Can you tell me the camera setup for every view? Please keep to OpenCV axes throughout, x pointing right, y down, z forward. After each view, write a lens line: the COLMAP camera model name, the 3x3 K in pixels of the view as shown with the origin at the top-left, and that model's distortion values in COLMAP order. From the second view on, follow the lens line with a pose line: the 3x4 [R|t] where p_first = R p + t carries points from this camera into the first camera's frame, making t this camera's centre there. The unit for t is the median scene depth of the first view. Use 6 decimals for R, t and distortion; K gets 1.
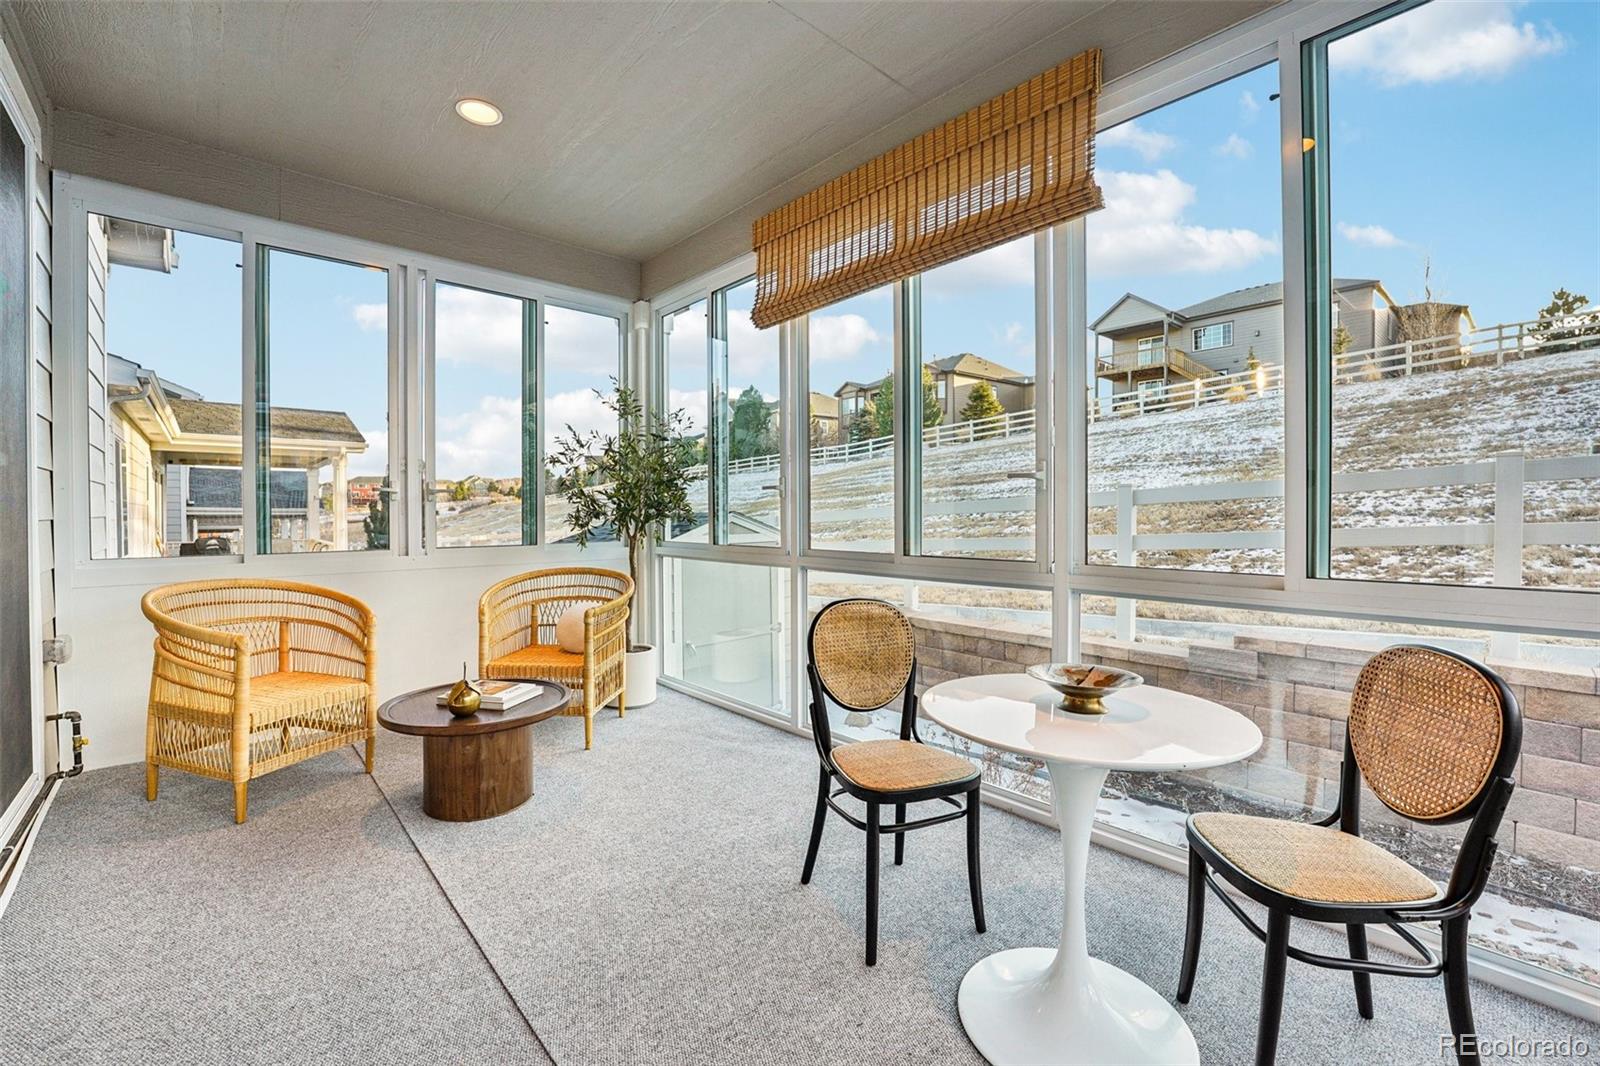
lens RADIAL K [[658.9, 0, 797.6], [0, 658.9, 531.3], [0, 0, 1]] dist [-0.027178, 0.003161]
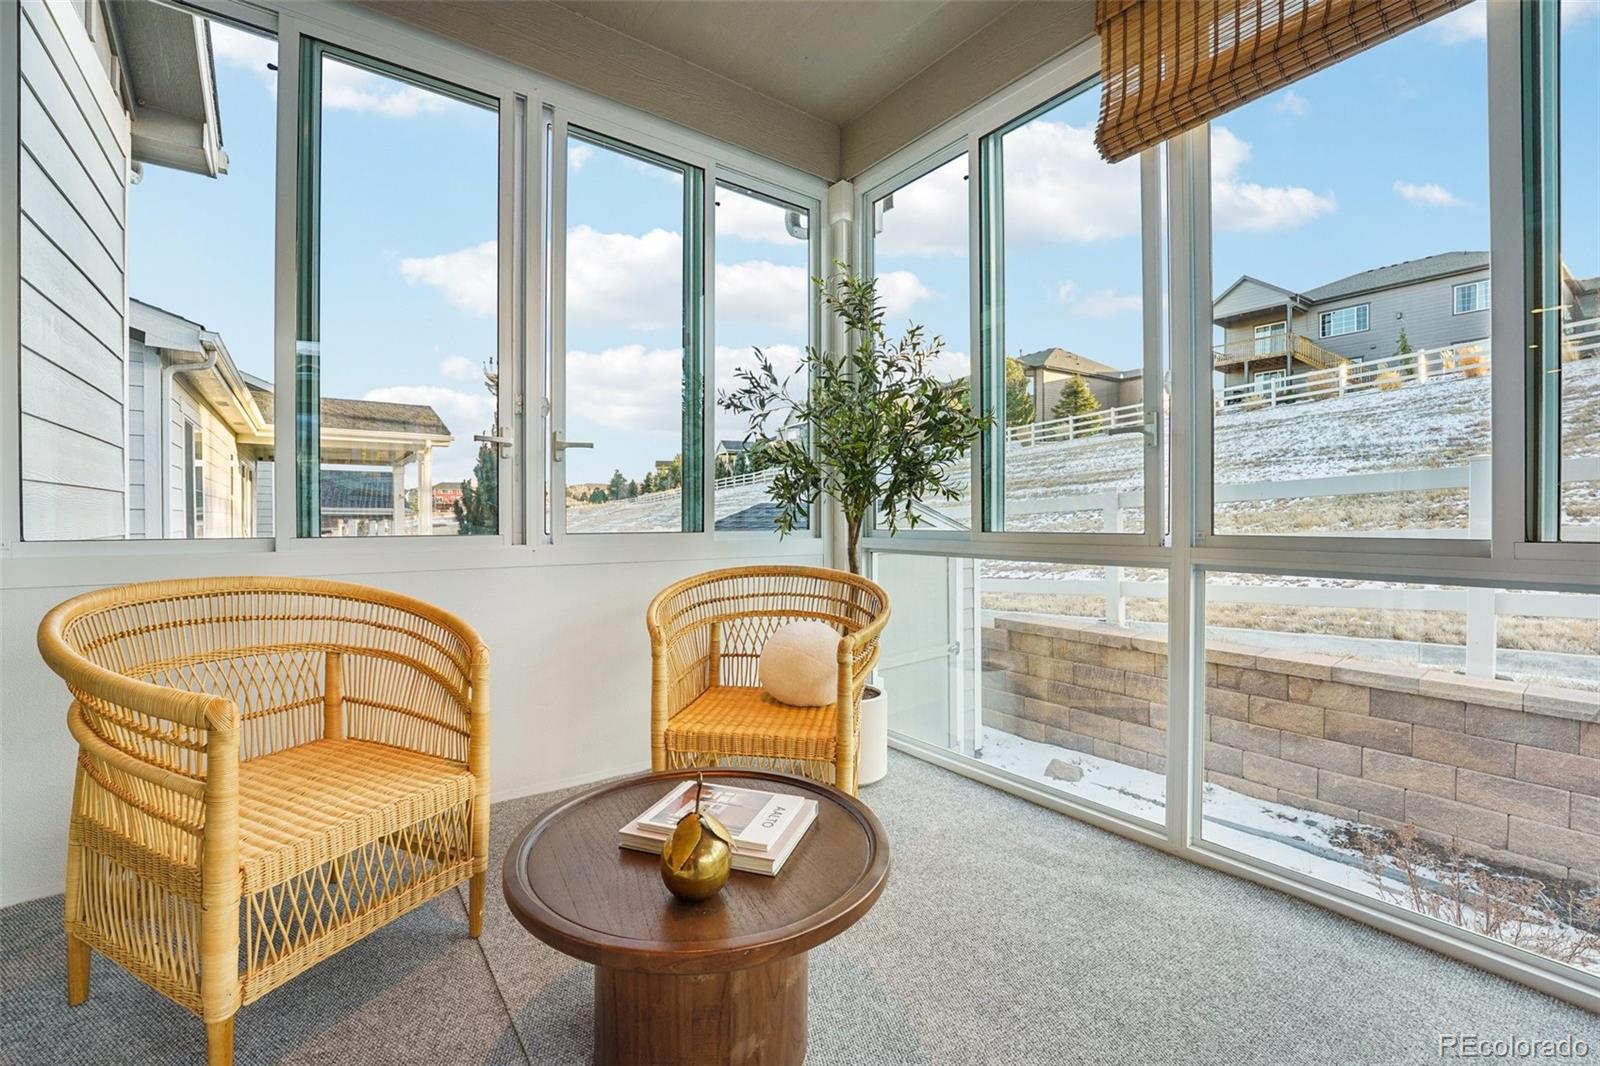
lens RADIAL K [[658.9, 0, 795.5], [0, 658.9, 537.3], [0, 0, 1]] dist [-0.027178, 0.003161]
pose [[0.995298, 0.004591, -0.096748, -0.226378], [-0.004630, 0.999989, -0.000178, 0.024517], [0.096746, 0.000625, 0.995309, 0.321436]]
